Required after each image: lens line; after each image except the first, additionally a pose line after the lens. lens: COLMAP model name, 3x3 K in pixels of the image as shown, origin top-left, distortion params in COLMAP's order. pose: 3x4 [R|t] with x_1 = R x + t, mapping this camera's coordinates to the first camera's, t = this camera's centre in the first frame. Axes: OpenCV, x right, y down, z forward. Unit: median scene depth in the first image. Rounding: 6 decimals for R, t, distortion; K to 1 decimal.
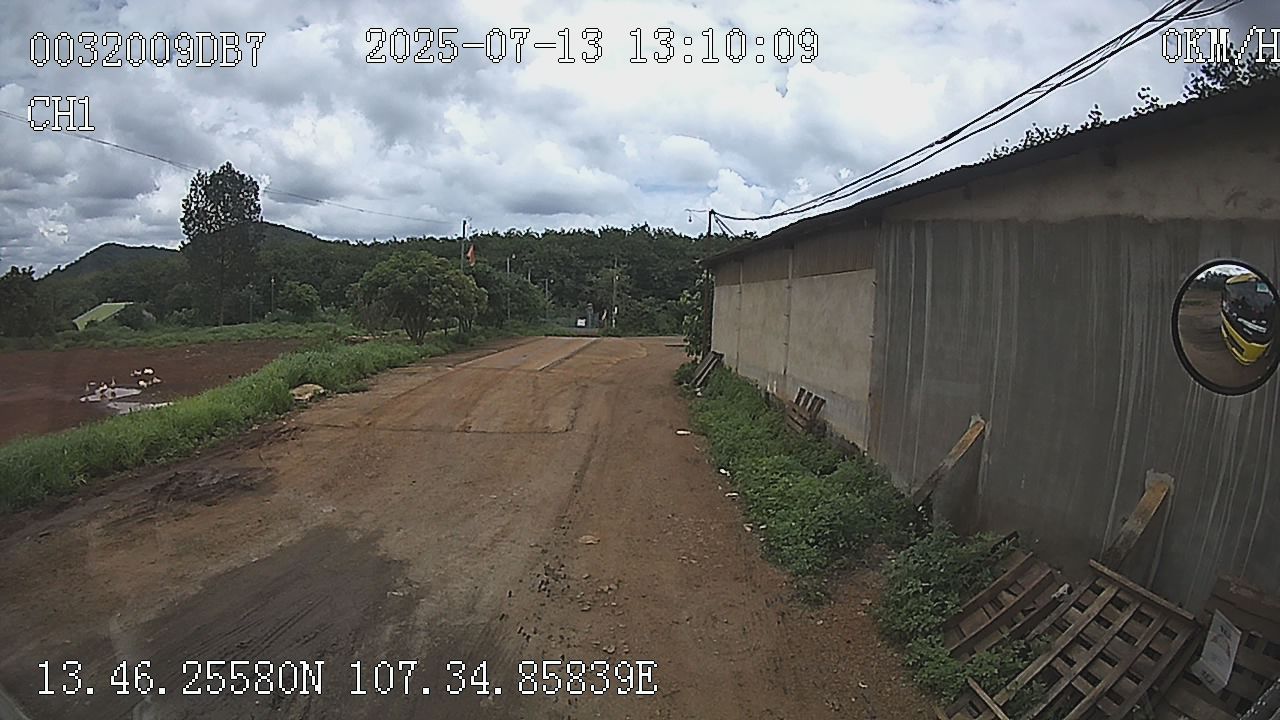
lens RADIAL K [[1029.9, 0, 640.0], [0, 1029.9, 360.0], [0, 0, 1]] dist [-0.003714, 0.002756]
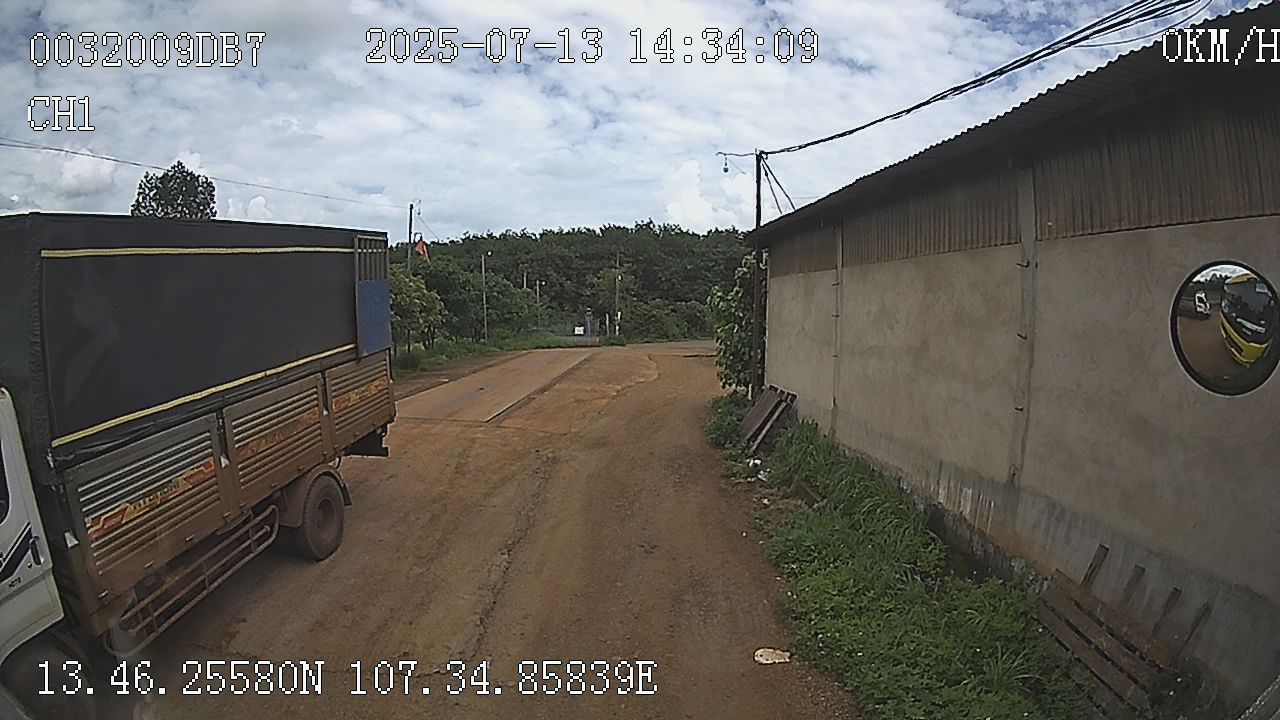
lens RADIAL K [[1029.9, 0, 640.0], [0, 1029.9, 360.0], [0, 0, 1]] dist [-0.003714, 0.002756]
pose [[0.999626, -0.026262, -0.007635, 0.000017], [0.026244, 0.999653, -0.002382, -0.007538], [0.007695, 0.002180, 0.999968, 0.125154]]
